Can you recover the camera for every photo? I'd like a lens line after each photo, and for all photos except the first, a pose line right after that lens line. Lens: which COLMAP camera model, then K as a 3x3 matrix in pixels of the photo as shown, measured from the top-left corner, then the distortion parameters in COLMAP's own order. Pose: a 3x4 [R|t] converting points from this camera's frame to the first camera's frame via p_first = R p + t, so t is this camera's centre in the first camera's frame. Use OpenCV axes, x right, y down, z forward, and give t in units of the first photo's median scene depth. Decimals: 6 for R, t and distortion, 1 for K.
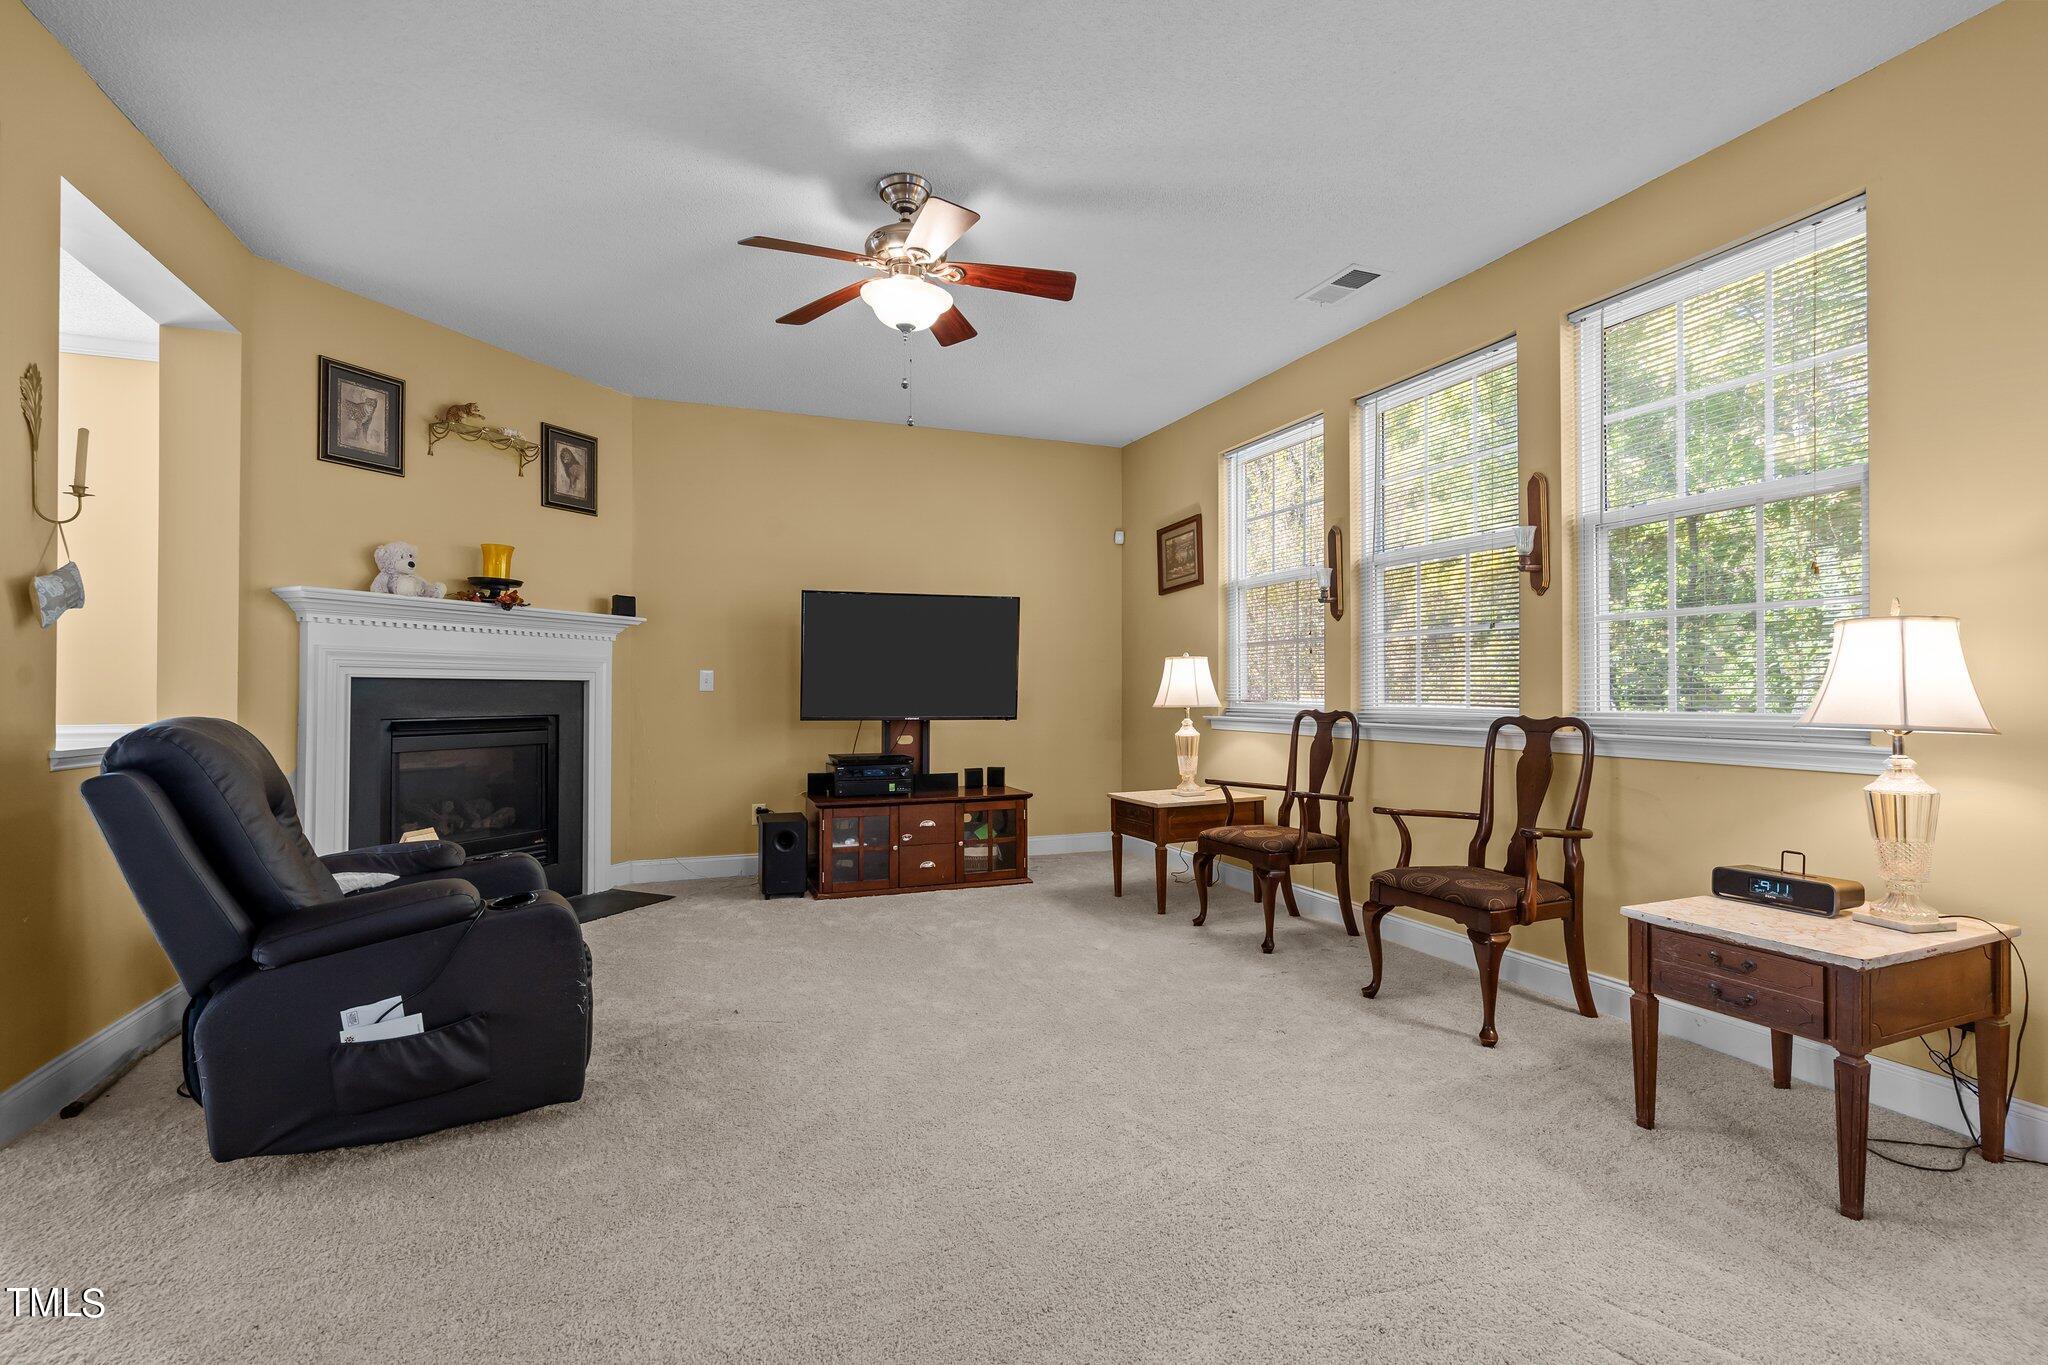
lens RADIAL K [[949.4, 0, 1024.0], [0, 949.4, 682.5], [0, 0, 1]] dist [-0.000168, 0.000356]
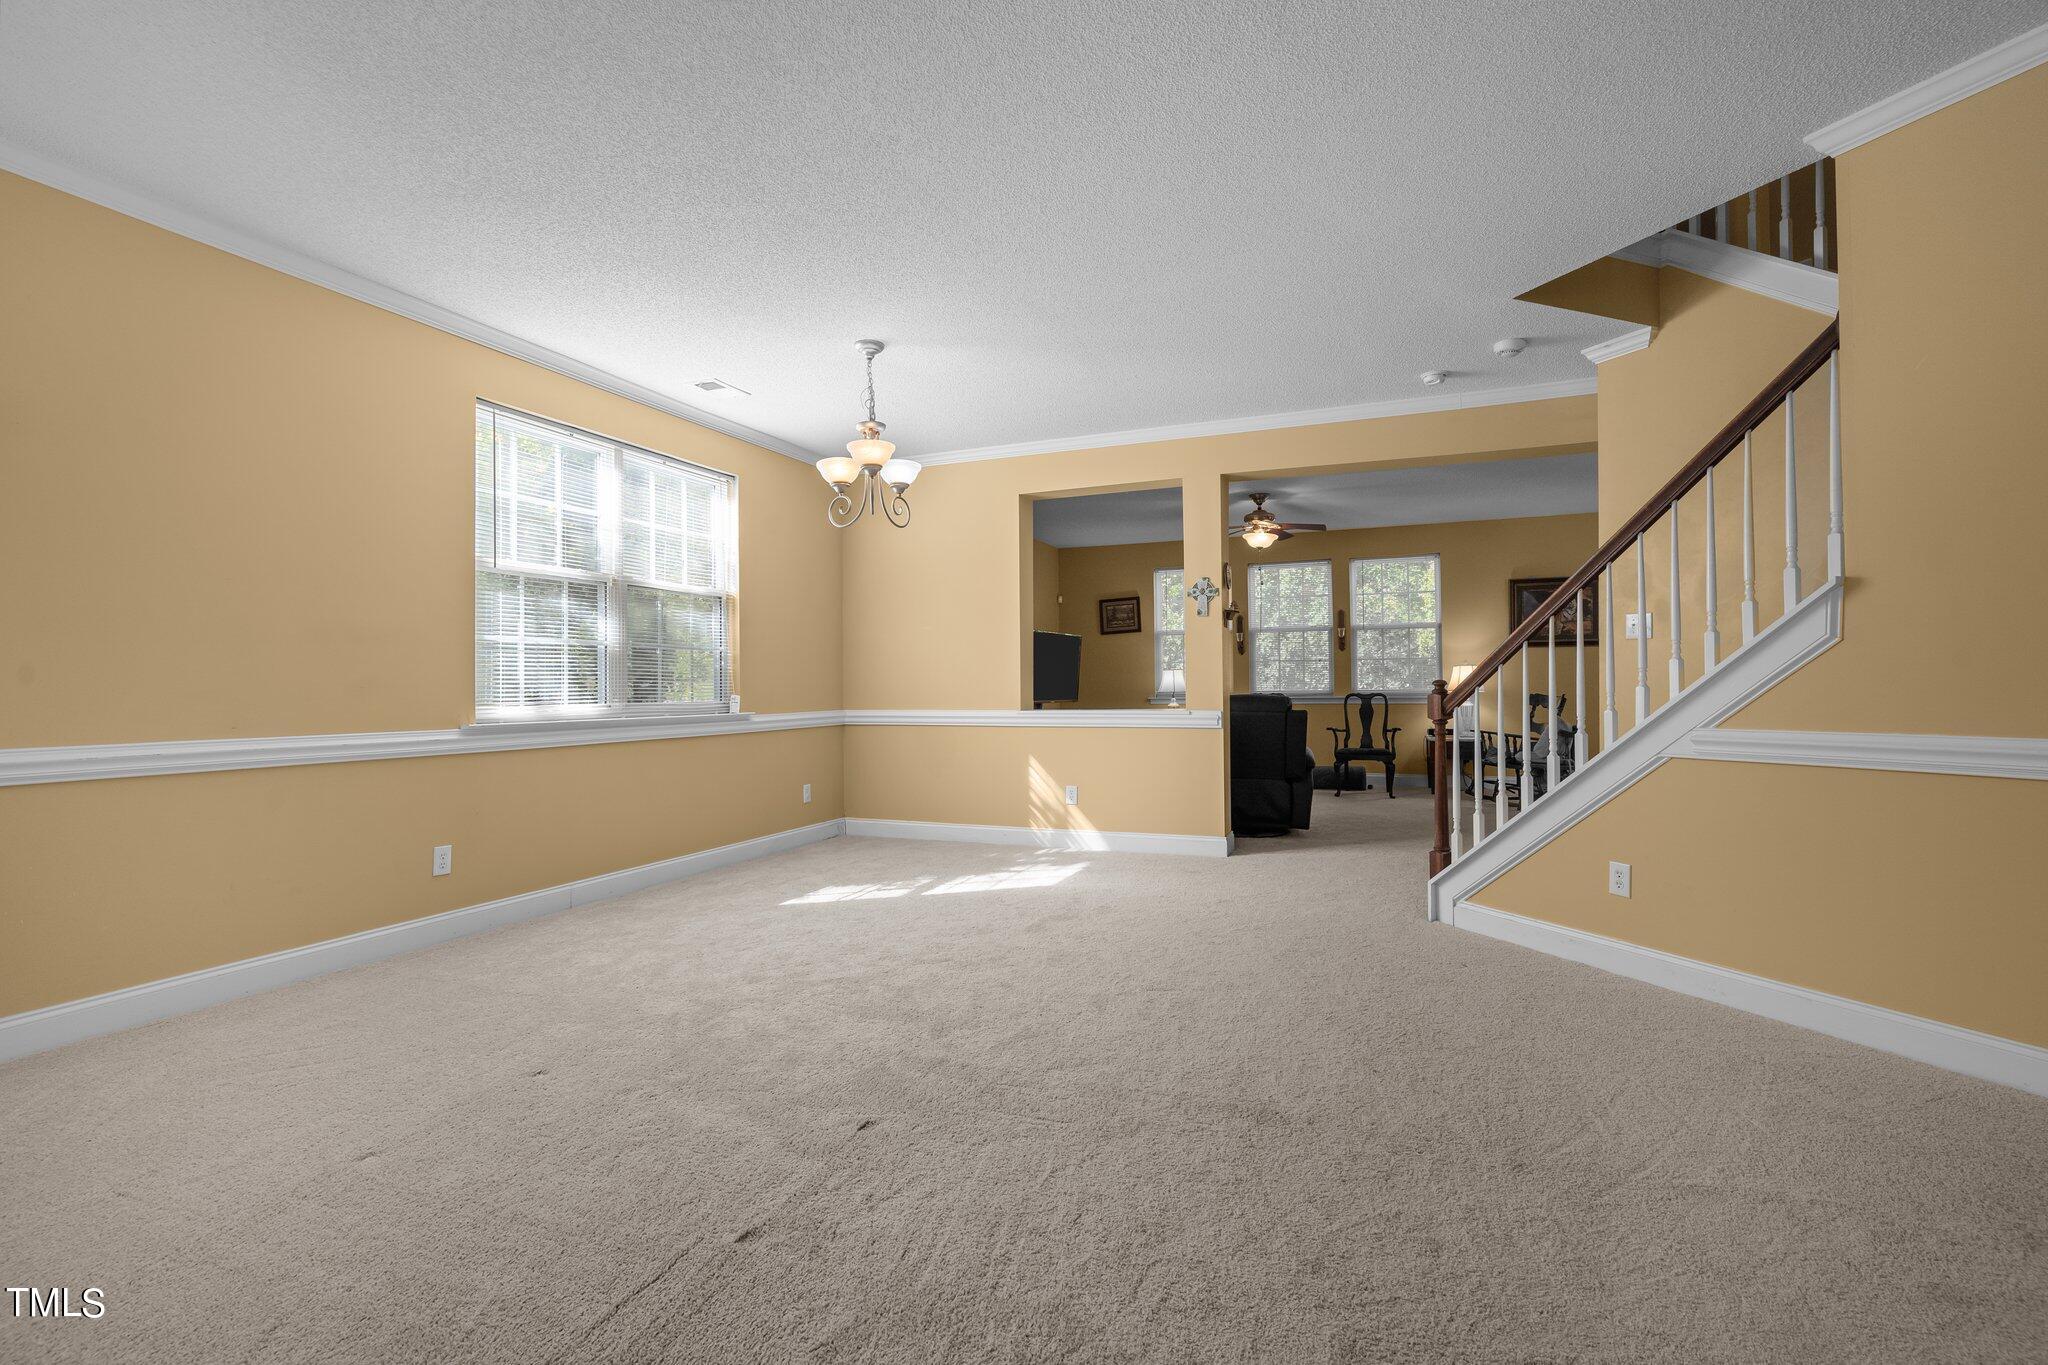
lens RADIAL K [[949.4, 0, 1024.0], [0, 949.4, 682.5], [0, 0, 1]] dist [-0.000168, 0.000356]
pose [[0.712687, -0.007649, 0.701440, -1.373221], [0.001738, 0.999957, 0.009139, -0.019034], [-0.701480, -0.005293, 0.712670, -0.226834]]
